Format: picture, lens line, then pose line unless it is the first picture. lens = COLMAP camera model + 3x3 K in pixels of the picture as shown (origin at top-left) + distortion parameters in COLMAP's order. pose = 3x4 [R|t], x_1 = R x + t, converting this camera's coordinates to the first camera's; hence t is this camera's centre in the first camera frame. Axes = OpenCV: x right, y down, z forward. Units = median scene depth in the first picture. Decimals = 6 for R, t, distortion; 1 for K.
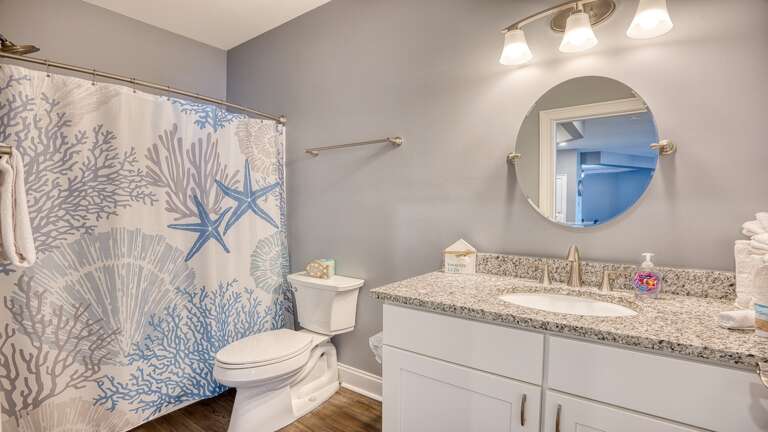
lens RADIAL K [[361.2, 0, 383.7], [0, 361.2, 212.0], [0, 0, 1]] dist [-0.005554, 0.000677]
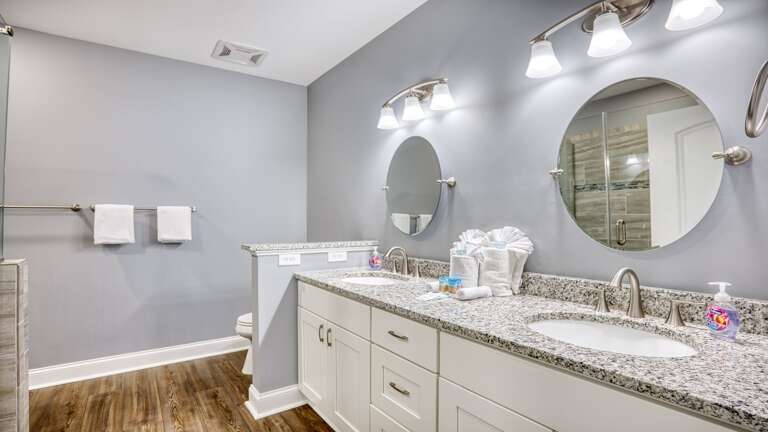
lens RADIAL K [[361.2, 0, 382.1], [0, 361.2, 215.0], [0, 0, 1]] dist [-0.005554, 0.000677]
pose [[0.949103, -0.031519, -0.313383, 0.219914], [0.028830, 0.999497, -0.013211, -0.043781], [0.313642, 0.003504, 0.949535, -0.018151]]
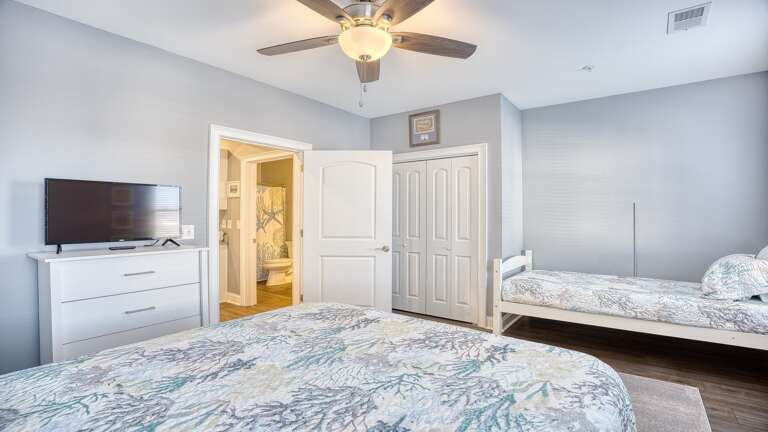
lens RADIAL K [[361.2, 0, 383.8], [0, 361.2, 216.7], [0, 0, 1]] dist [-0.005554, 0.000677]
pose [[0.999919, 0.012016, 0.004099, 0.820512], [-0.011956, 0.999824, -0.014436, 0.012052], [-0.004272, 0.014386, 0.999887, -3.056364]]
